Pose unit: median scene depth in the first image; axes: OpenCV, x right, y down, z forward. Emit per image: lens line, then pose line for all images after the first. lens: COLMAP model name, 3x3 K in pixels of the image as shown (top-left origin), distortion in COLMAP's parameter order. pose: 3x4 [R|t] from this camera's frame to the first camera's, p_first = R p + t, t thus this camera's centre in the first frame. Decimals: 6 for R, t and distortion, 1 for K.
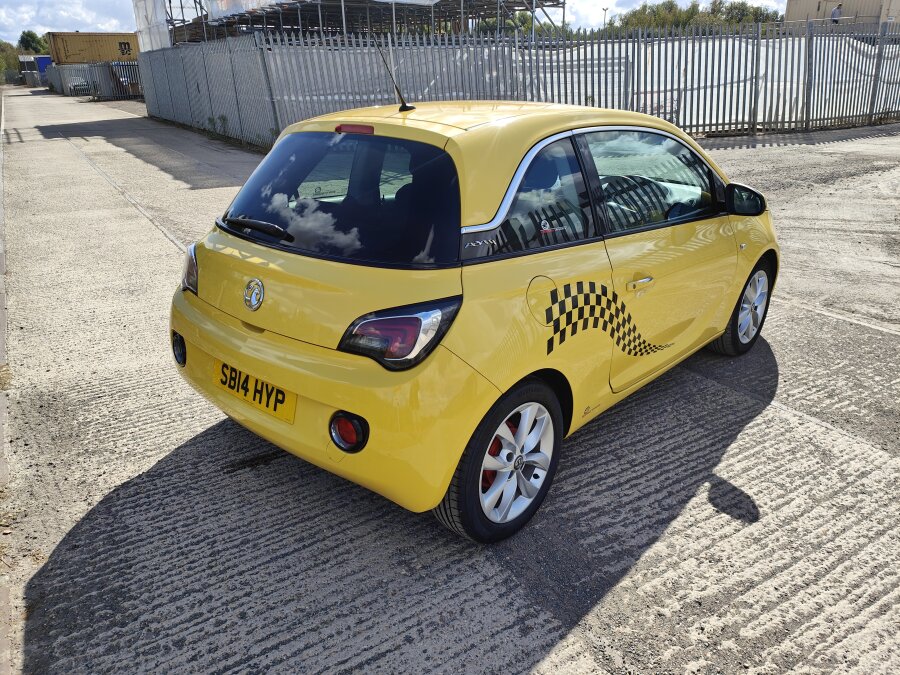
lens RADIAL K [[659.7, 0, 454.8], [0, 659.7, 333.6], [0, 0, 1]] dist [0.076814, -0.076849]
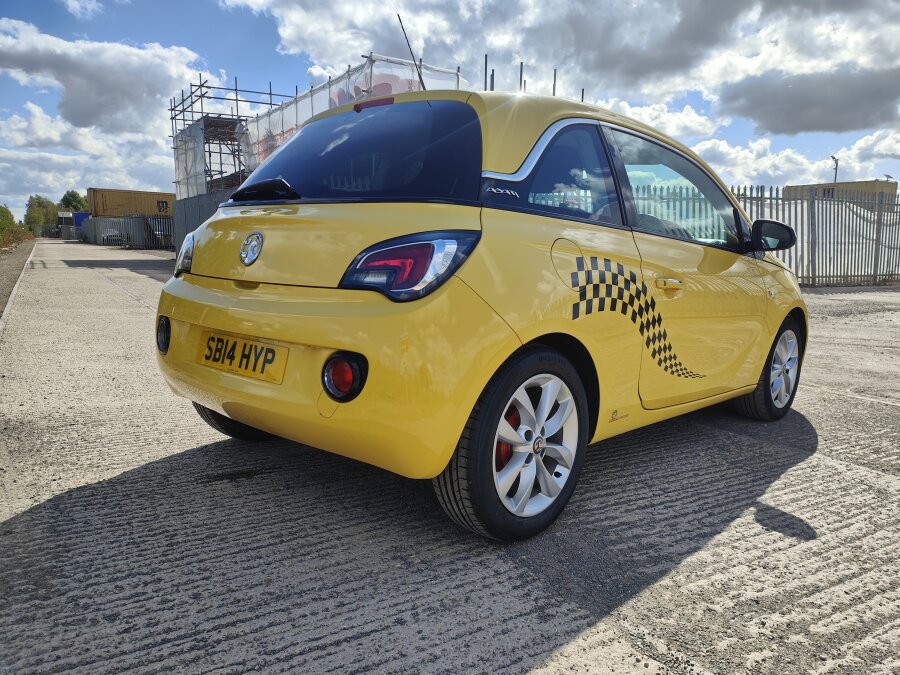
lens RADIAL K [[664.6, 0, 478.2], [0, 664.6, 358.3], [0, 0, 1]] dist [0.090062, -0.101991]
pose [[0.999248, 0.036969, 0.011686, 0.003006], [-0.033818, 0.978458, -0.203659, 0.262280], [-0.018963, 0.203111, 0.978972, 0.121272]]
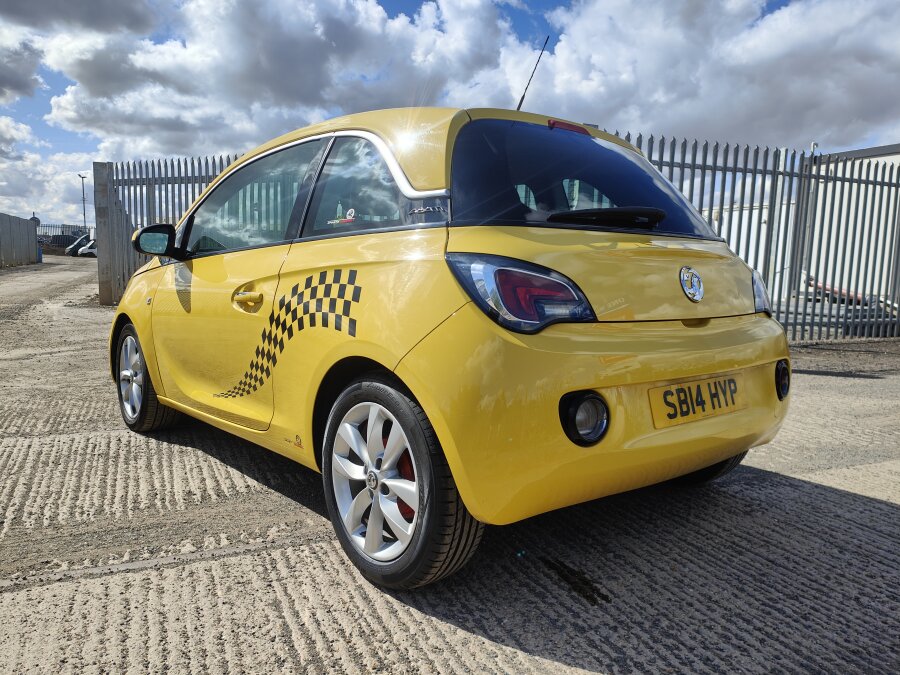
lens RADIAL K [[664.6, 0, 462.7], [0, 664.6, 335.8], [0, 0, 1]] dist [0.090062, -0.101991]
pose [[0.134841, -0.086838, 0.987055, -1.188257], [0.330905, 0.942909, 0.037750, -0.124930], [-0.933981, 0.321531, 0.155878, 1.146821]]
